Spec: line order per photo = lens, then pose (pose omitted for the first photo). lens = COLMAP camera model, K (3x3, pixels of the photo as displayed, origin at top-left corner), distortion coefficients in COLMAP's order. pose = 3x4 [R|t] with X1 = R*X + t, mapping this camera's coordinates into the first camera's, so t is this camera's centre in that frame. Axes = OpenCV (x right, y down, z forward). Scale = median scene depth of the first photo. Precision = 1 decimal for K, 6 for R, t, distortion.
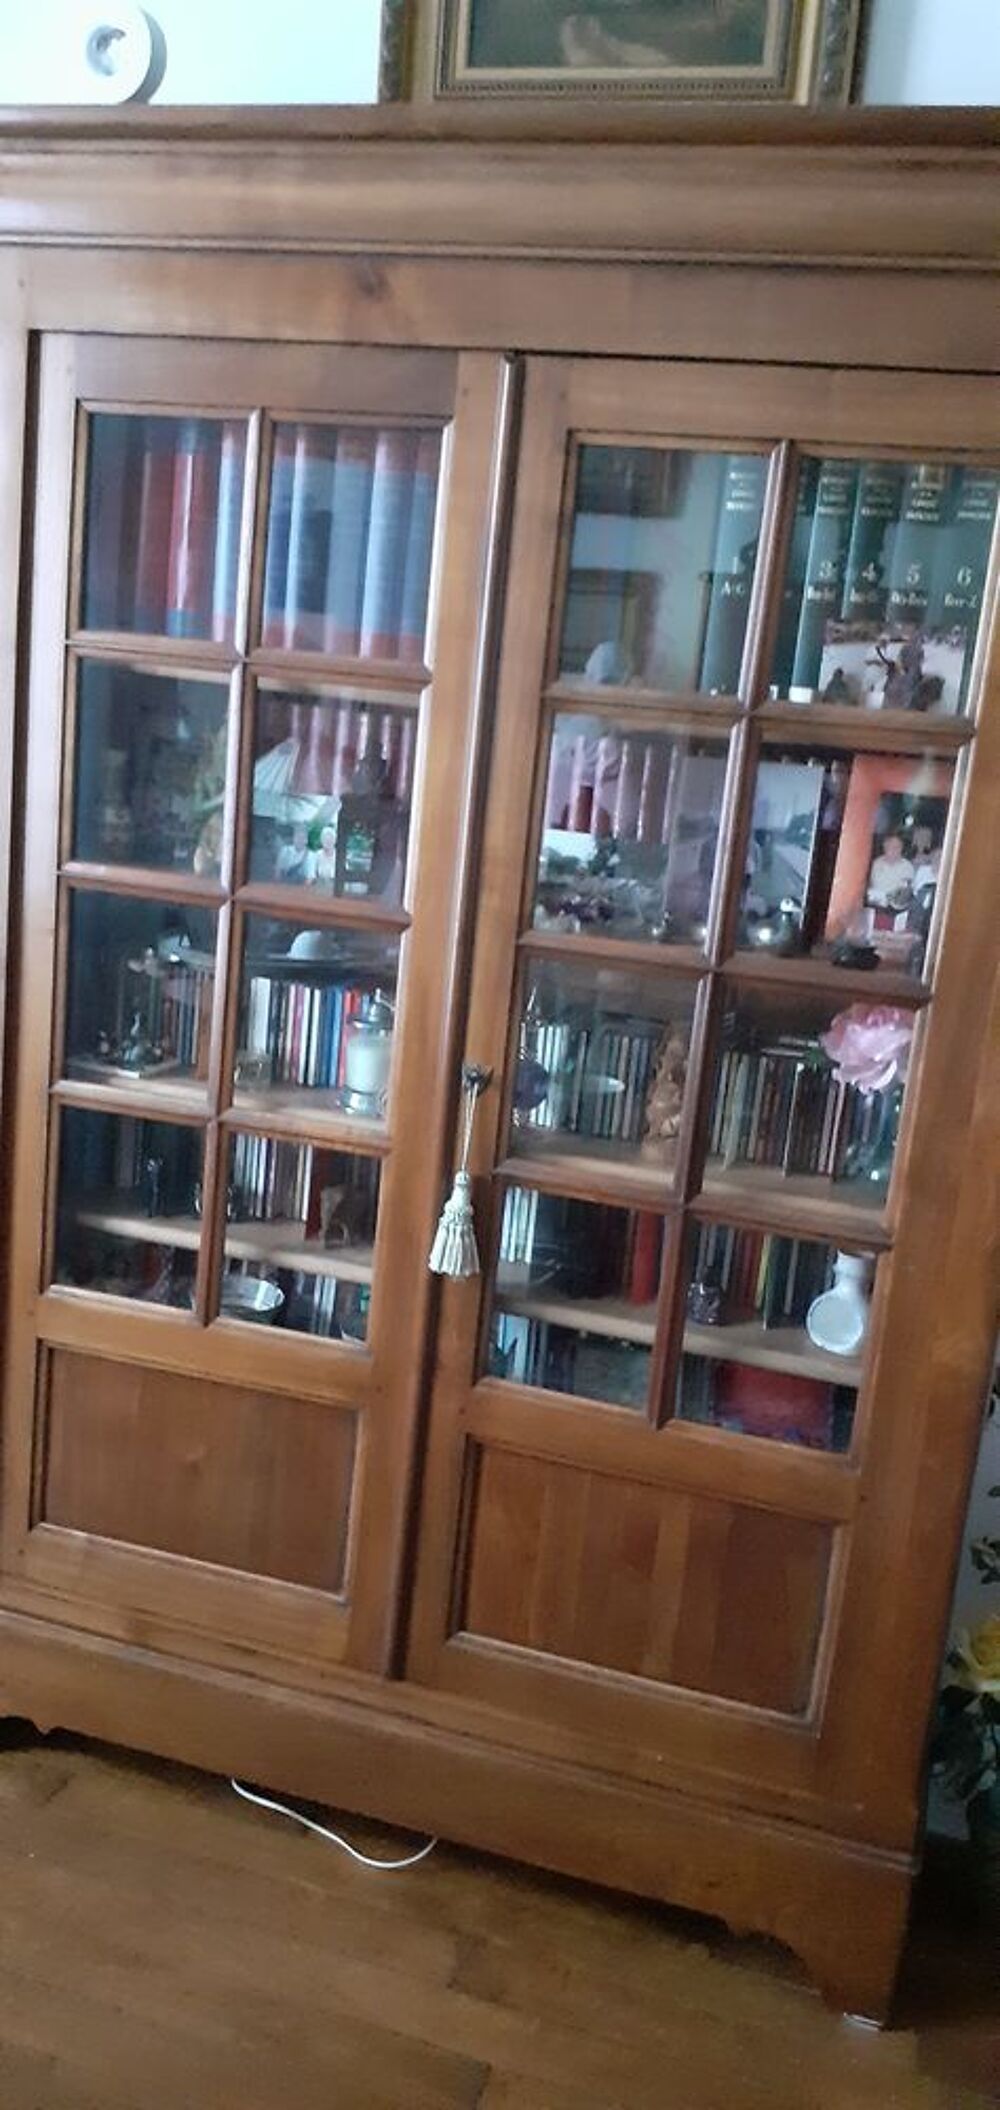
lens RADIAL K [[1701.6, 0, 500.0], [0, 1701.6, 1055.0], [0, 0, 1]] dist [0.140981, -0.342537]
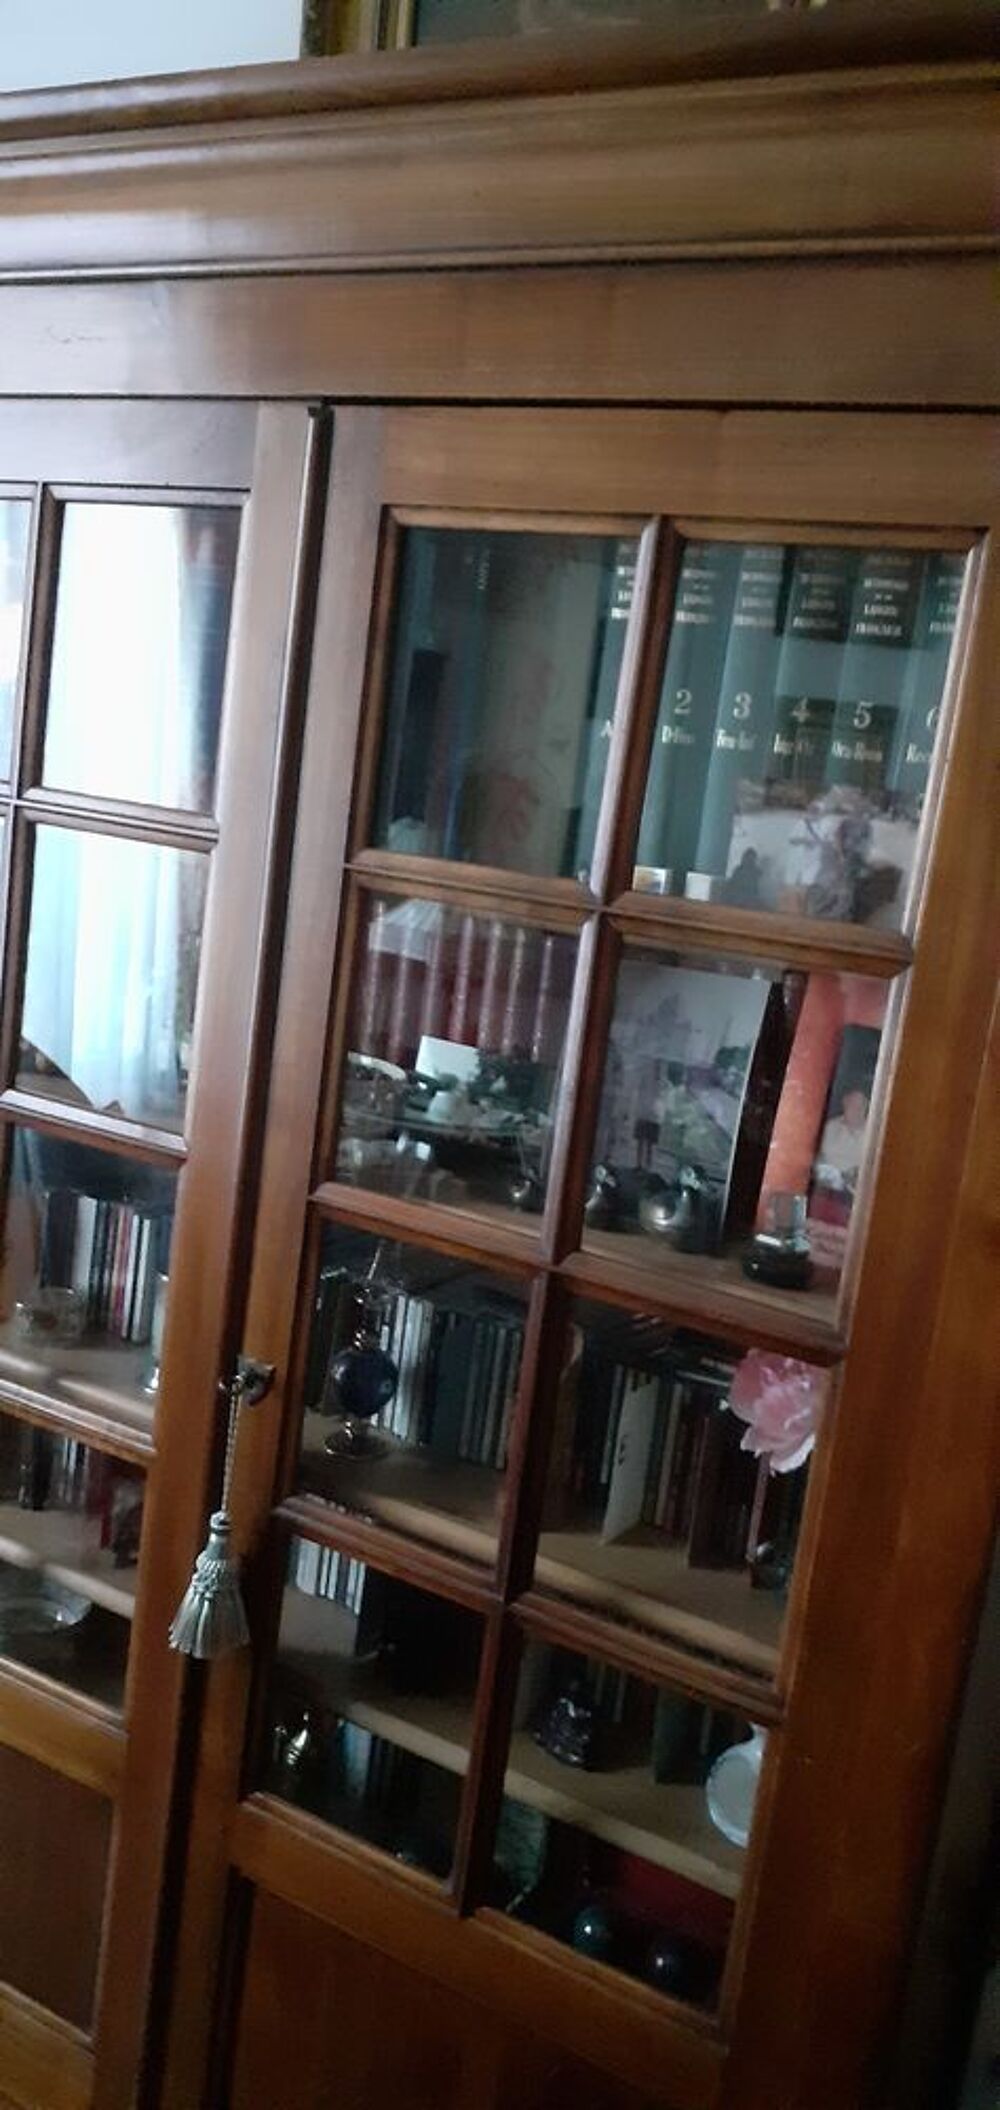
lens RADIAL K [[1701.6, 0, 500.0], [0, 1701.6, 1055.0], [0, 0, 1]] dist [0.140981, -0.342537]
pose [[0.973462, 0.065816, -0.219182, 0.233076], [-0.078945, 0.995539, -0.051679, -0.092062], [0.214803, 0.067611, 0.974314, 0.296539]]
